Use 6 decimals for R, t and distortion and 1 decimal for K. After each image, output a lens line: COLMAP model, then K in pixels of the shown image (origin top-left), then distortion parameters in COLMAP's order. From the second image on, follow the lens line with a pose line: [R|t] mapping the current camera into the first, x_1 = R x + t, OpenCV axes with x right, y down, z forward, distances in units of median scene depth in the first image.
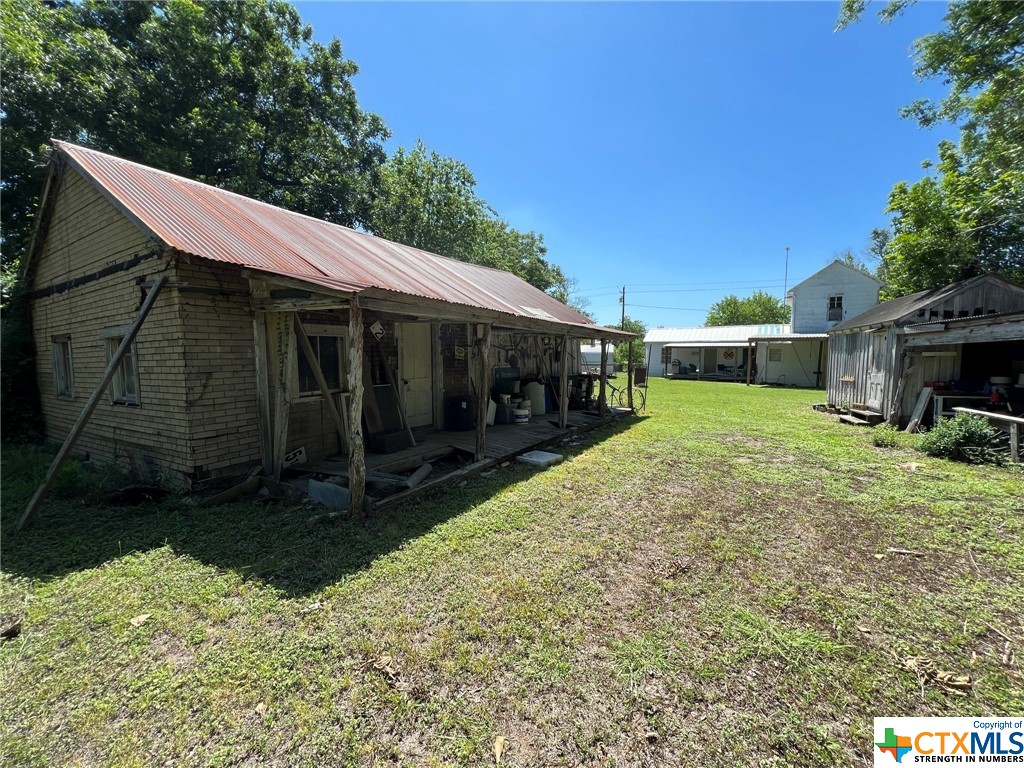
lens RADIAL K [[413.2, 0, 509.7], [0, 413.2, 383.1], [0, 0, 1]] dist [-0.003730, 0.001995]
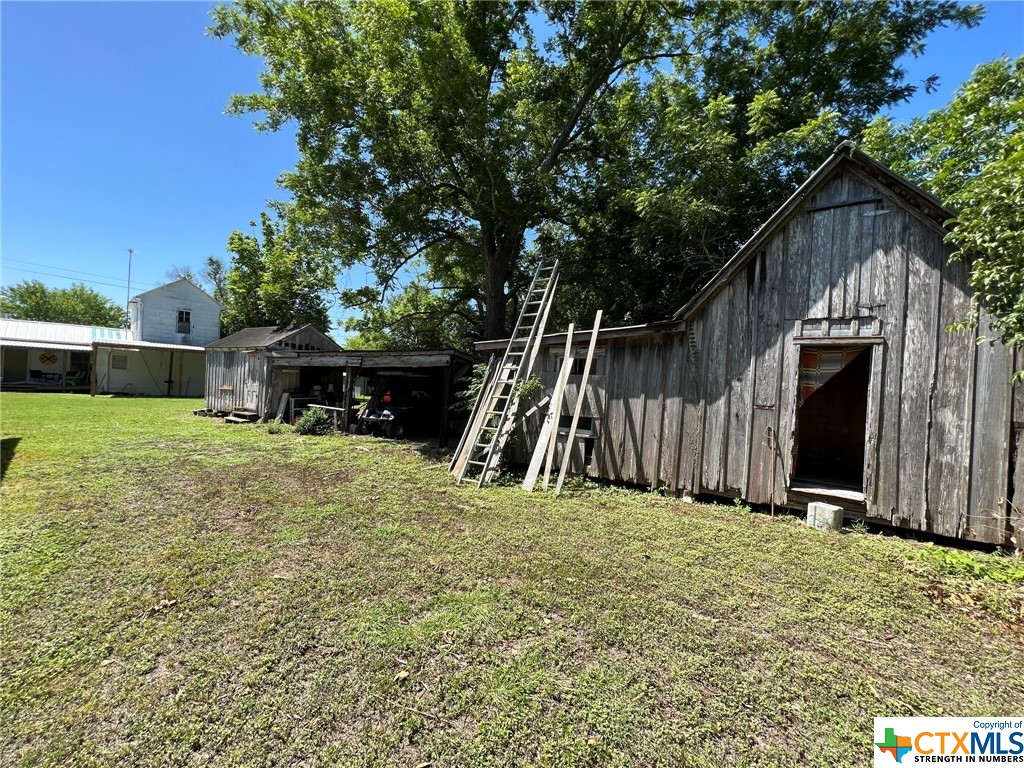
lens RADIAL K [[413.2, 0, 509.7], [0, 413.2, 383.1], [0, 0, 1]] dist [-0.003730, 0.001995]
pose [[0.183995, 0.000233, 0.982927, -0.144797], [0.018898, 0.999814, -0.003774, -0.002069], [-0.982746, 0.019270, 0.183956, -0.039208]]
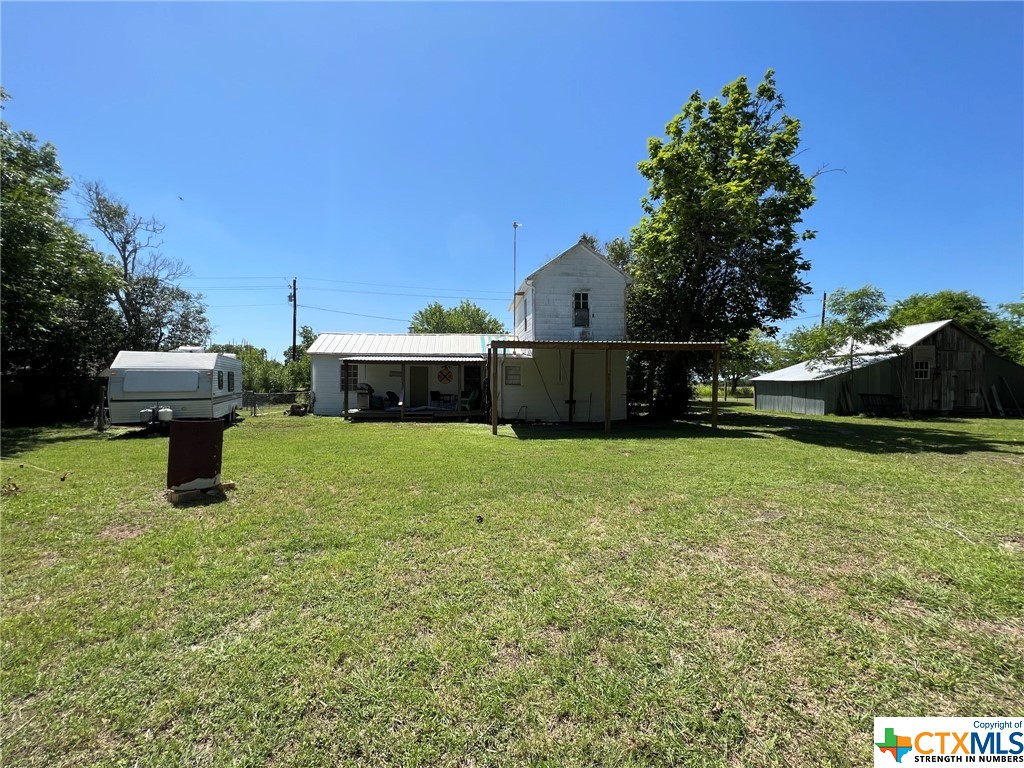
lens RADIAL K [[413.2, 0, 509.7], [0, 413.2, 383.1], [0, 0, 1]] dist [-0.003730, 0.001995]
pose [[0.771930, -0.010096, 0.635627, 0.316139], [0.048031, 0.997942, -0.042480, -0.040419], [-0.633890, 0.063321, 0.770827, 0.700212]]
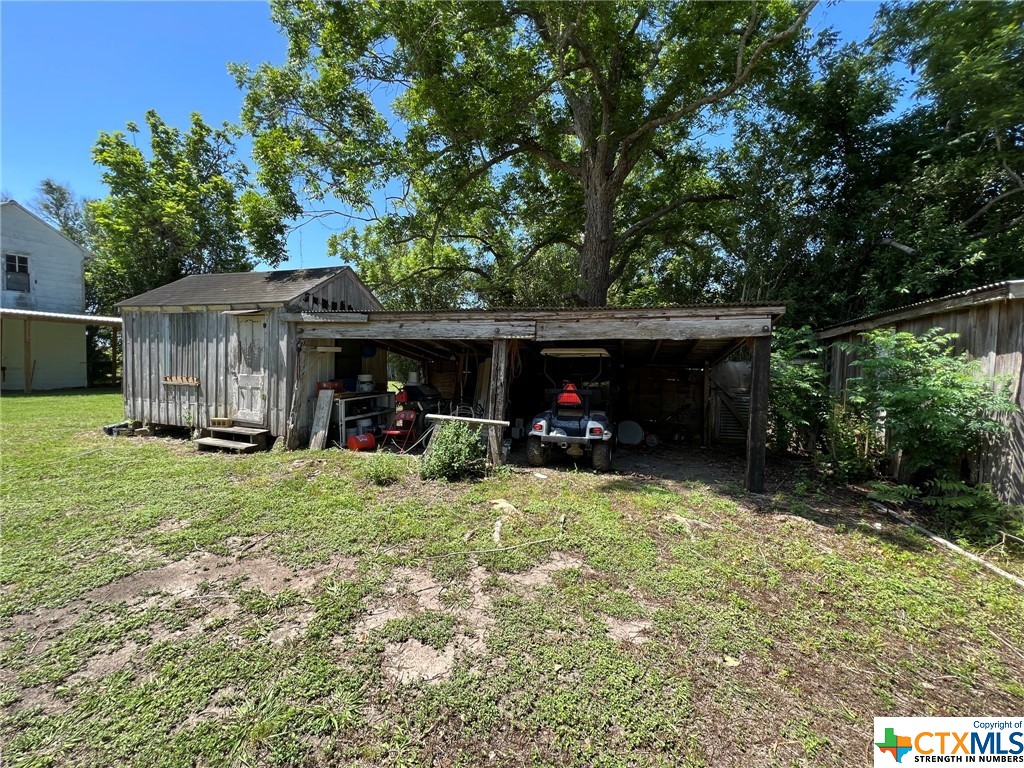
lens RADIAL K [[413.2, 0, 509.7], [0, 413.2, 383.1], [0, 0, 1]] dist [-0.003730, 0.001995]
pose [[-0.052315, -0.055806, 0.997070, 0.078334], [0.032565, 0.997811, 0.057556, -0.017224], [-0.998100, 0.035481, -0.050383, 0.300526]]
